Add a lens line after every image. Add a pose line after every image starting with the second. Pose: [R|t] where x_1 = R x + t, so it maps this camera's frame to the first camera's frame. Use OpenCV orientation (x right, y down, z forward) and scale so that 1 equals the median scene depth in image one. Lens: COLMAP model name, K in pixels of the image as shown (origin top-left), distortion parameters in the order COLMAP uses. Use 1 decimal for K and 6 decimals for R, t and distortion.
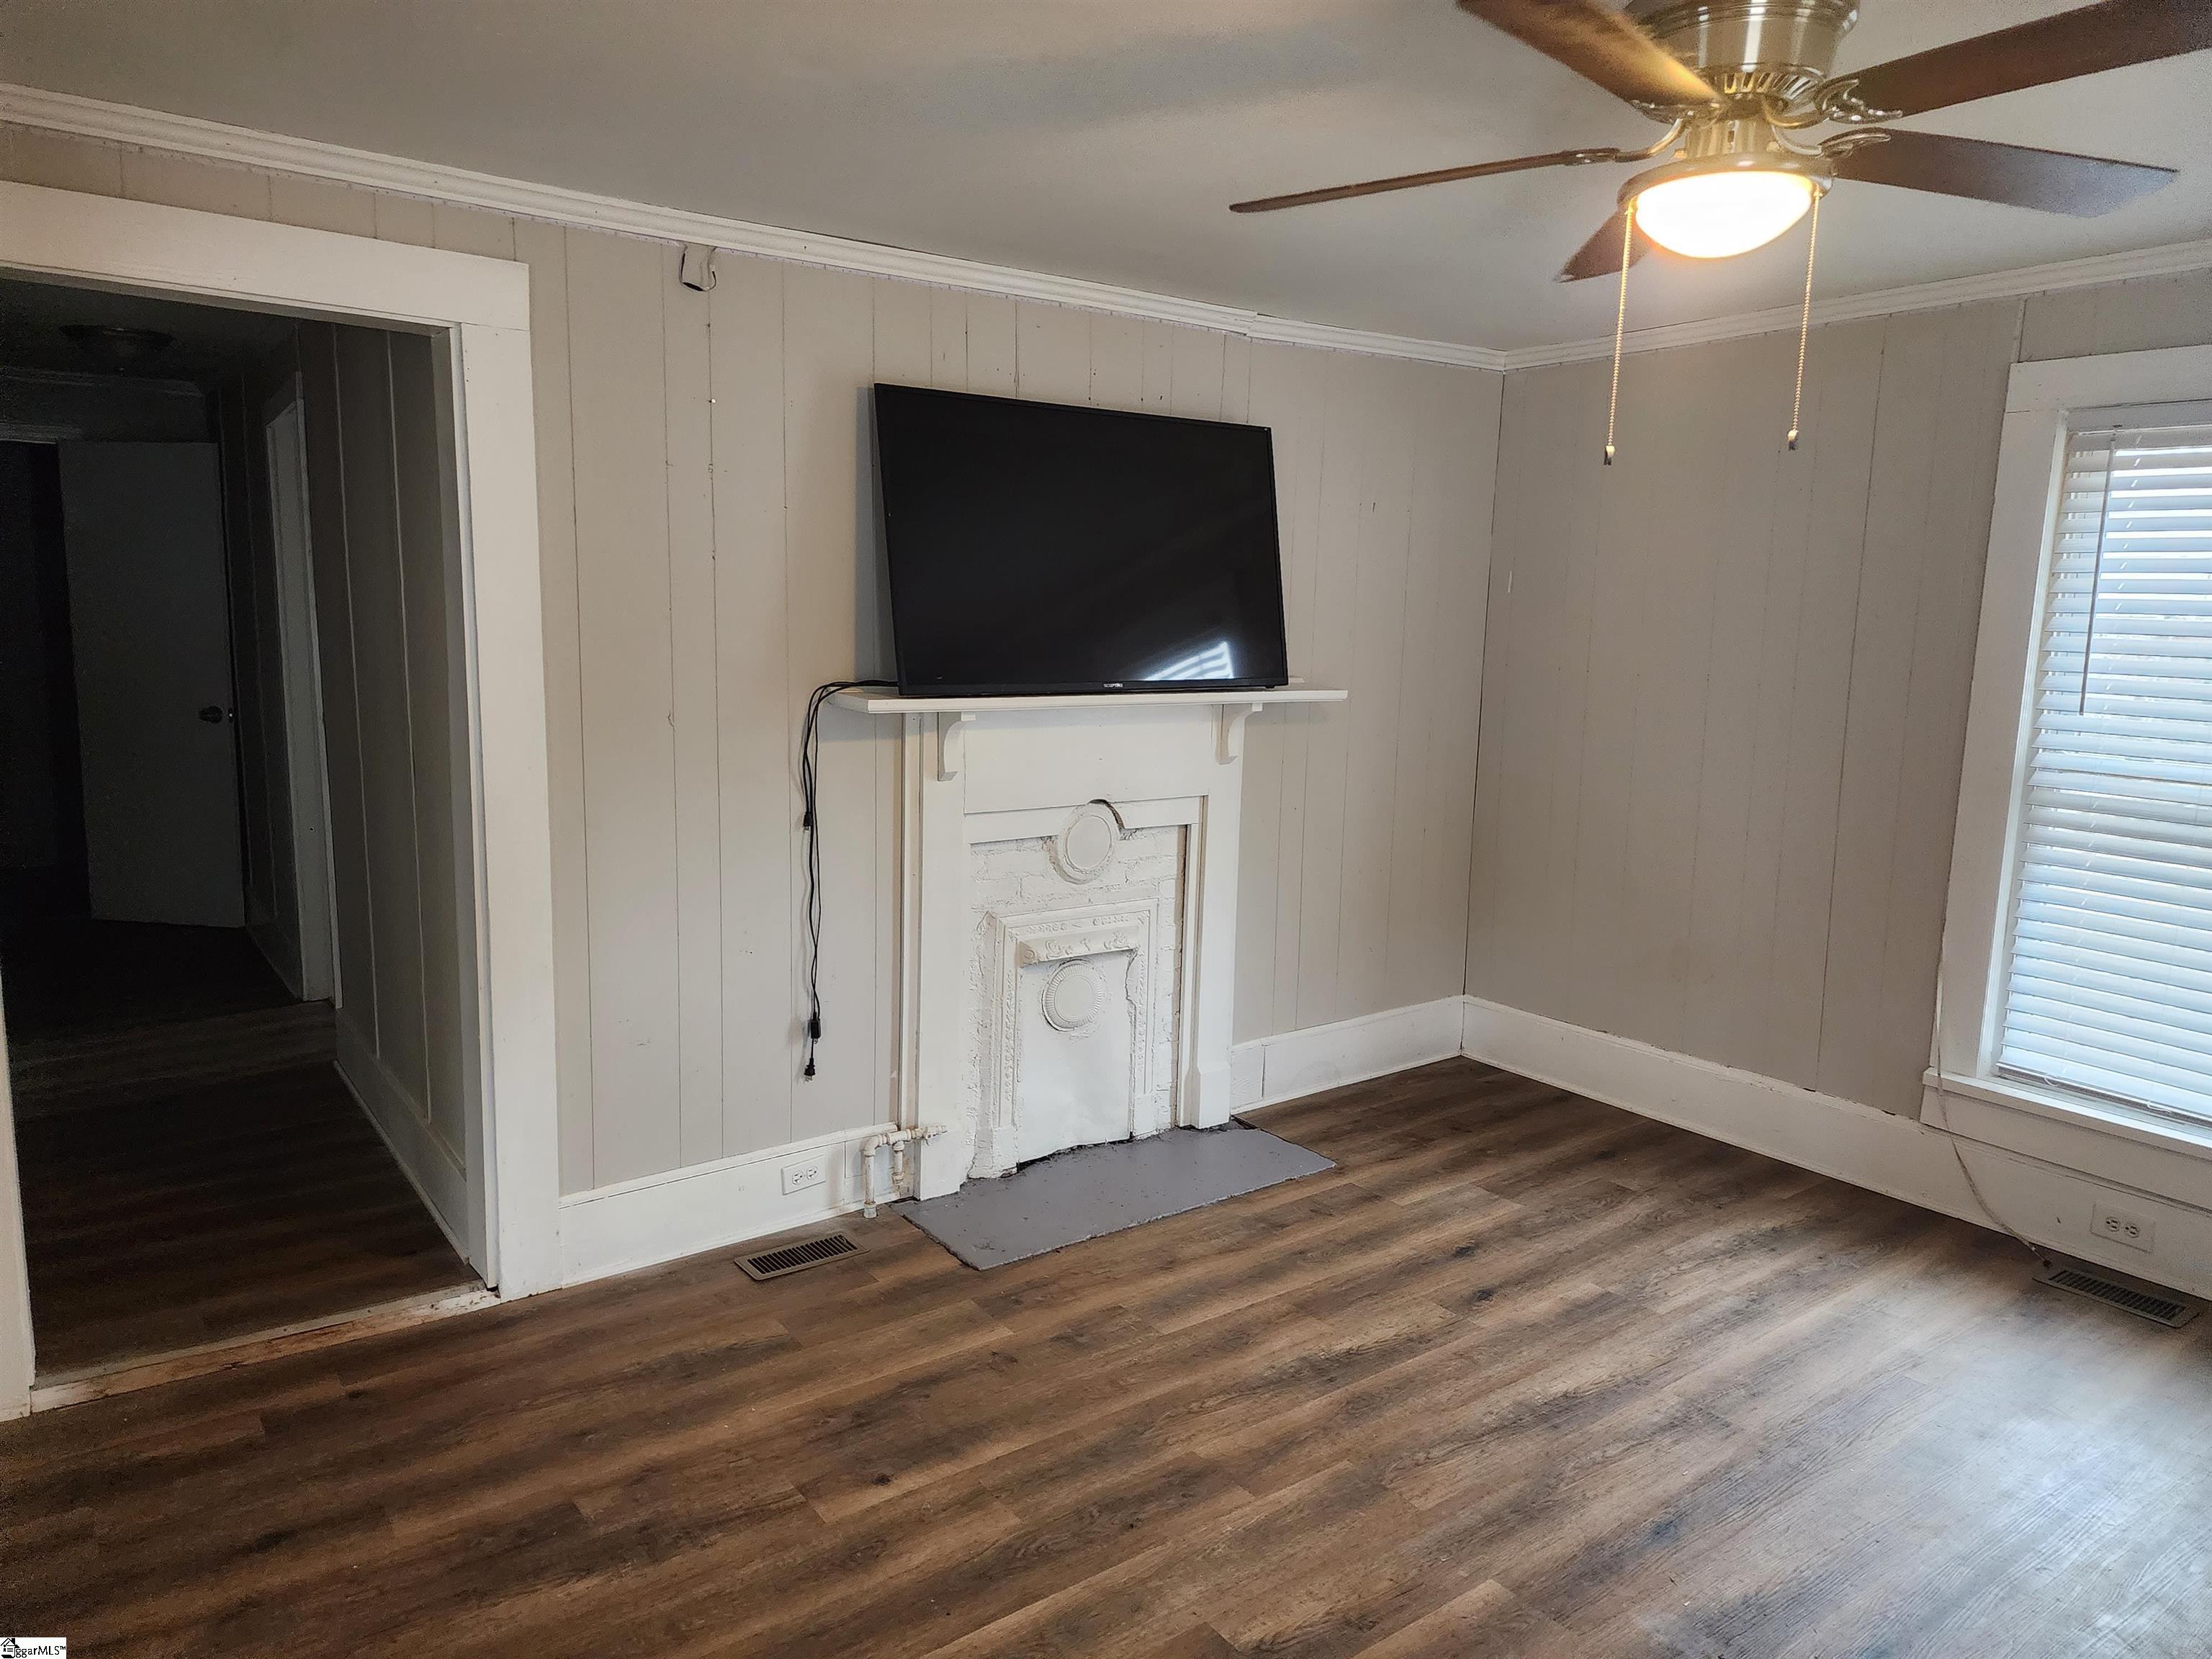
lens RADIAL K [[1471.7, 0, 1024.3], [0, 1471.7, 798.9], [0, 0, 1]] dist [0.021921, 0.000533]
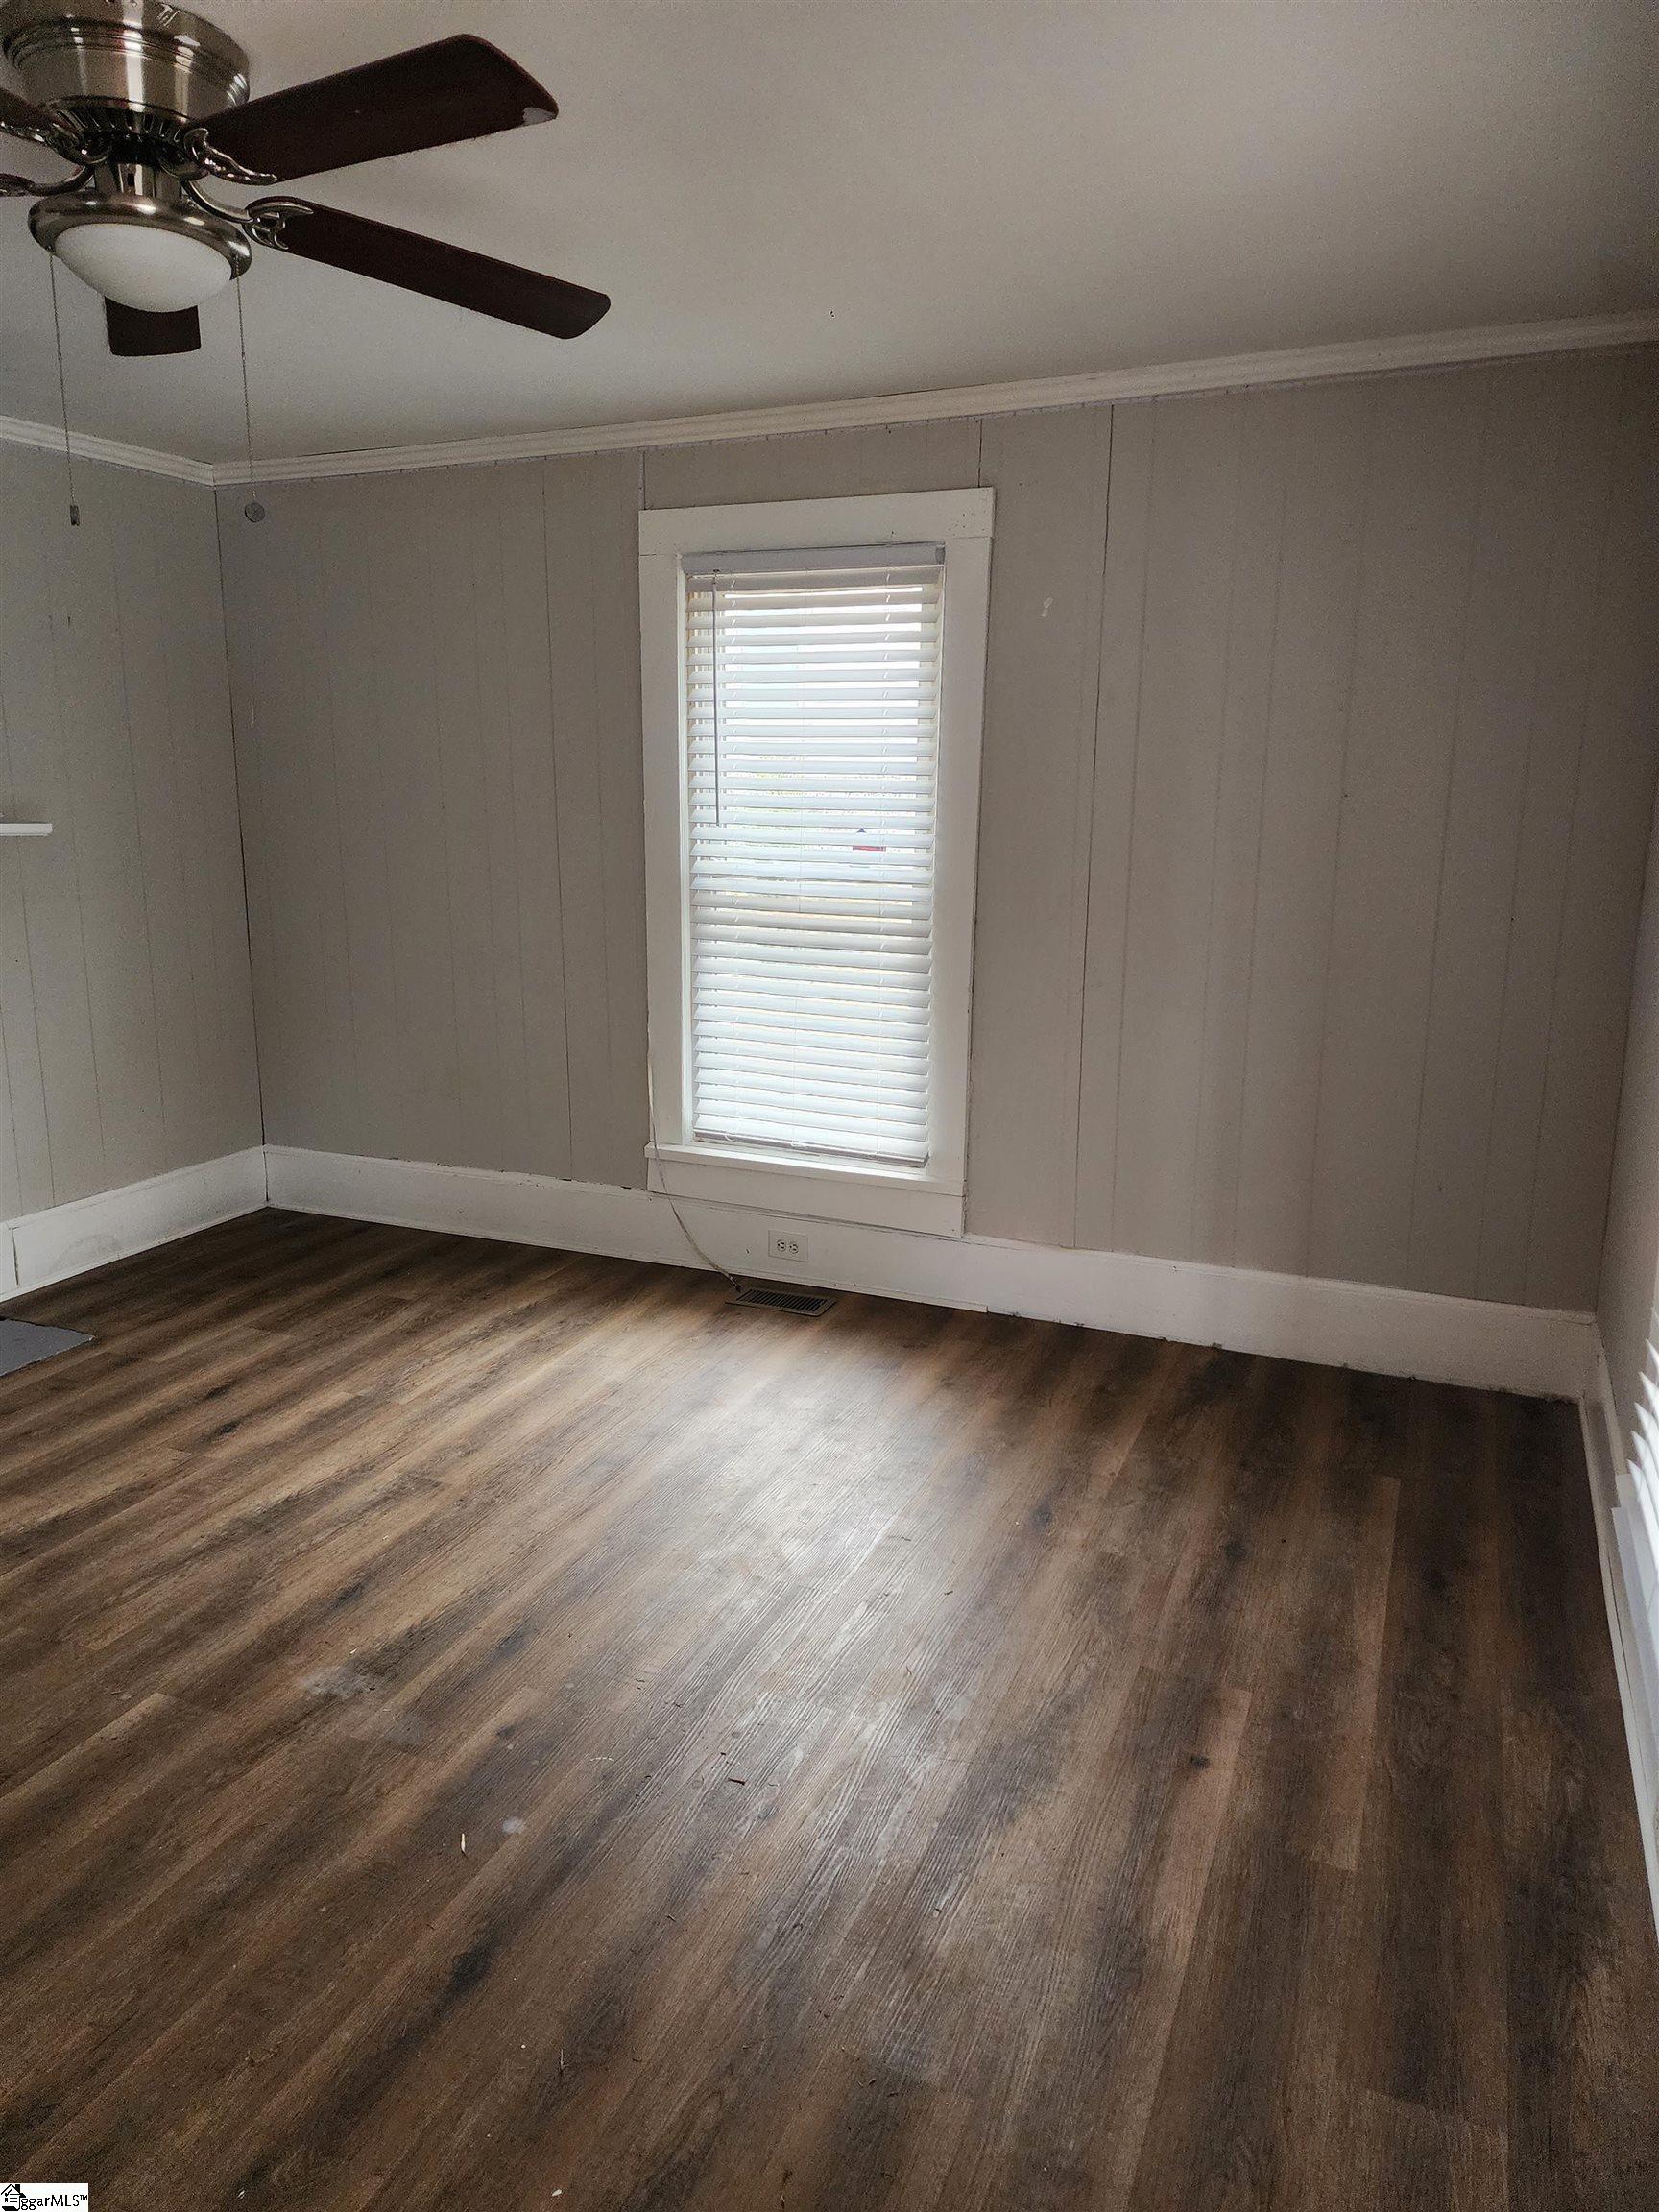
lens RADIAL K [[1471.7, 0, 829.5], [0, 1471.7, 1106.0], [0, 0, 1]] dist [0.021921, 0.000533]
pose [[0.852640, -0.129903, 0.506094, 0.169308], [0.086976, 0.990374, 0.107675, 0.045536], [-0.515209, -0.047790, 0.855731, -0.047708]]
